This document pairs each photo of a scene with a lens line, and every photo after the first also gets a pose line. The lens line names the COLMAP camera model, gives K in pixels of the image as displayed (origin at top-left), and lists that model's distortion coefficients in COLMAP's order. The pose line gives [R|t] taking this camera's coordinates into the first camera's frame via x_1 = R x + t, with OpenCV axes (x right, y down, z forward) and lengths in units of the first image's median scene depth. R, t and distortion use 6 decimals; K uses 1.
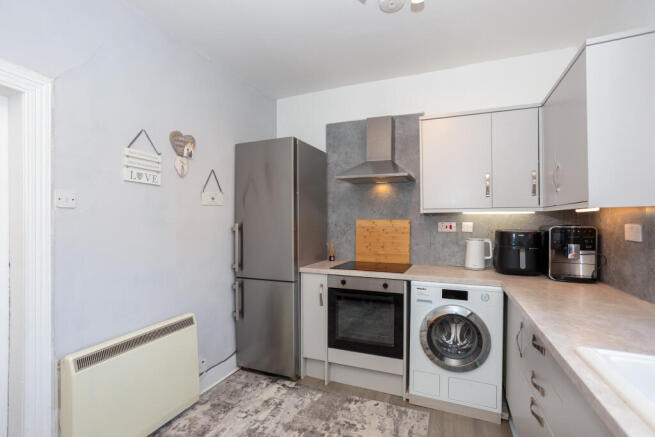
lens RADIAL K [[322.7, 0, 327.5], [0, 322.7, 218.5], [0, 0, 1]] dist [-0.001482, 0.000497]
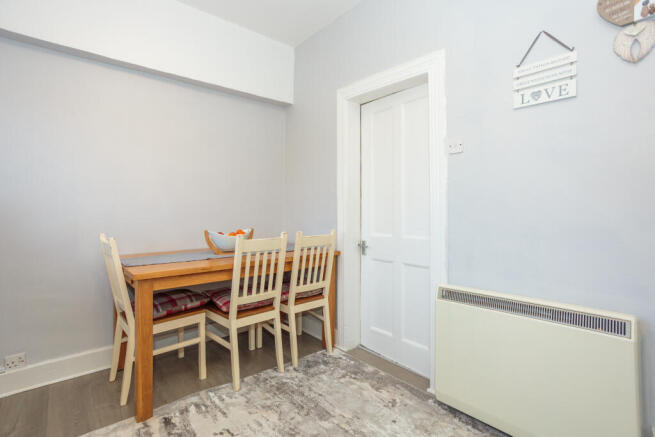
lens RADIAL K [[311.3, 0, 326.5], [0, 311.3, 206.4], [0, 0, 1]] dist [0.001135, 0.000724]
pose [[-0.447401, -0.009805, -0.894280, 0.284774], [0.014172, 0.999737, -0.018051, 0.132629], [0.894221, -0.020750, -0.447144, 0.881579]]
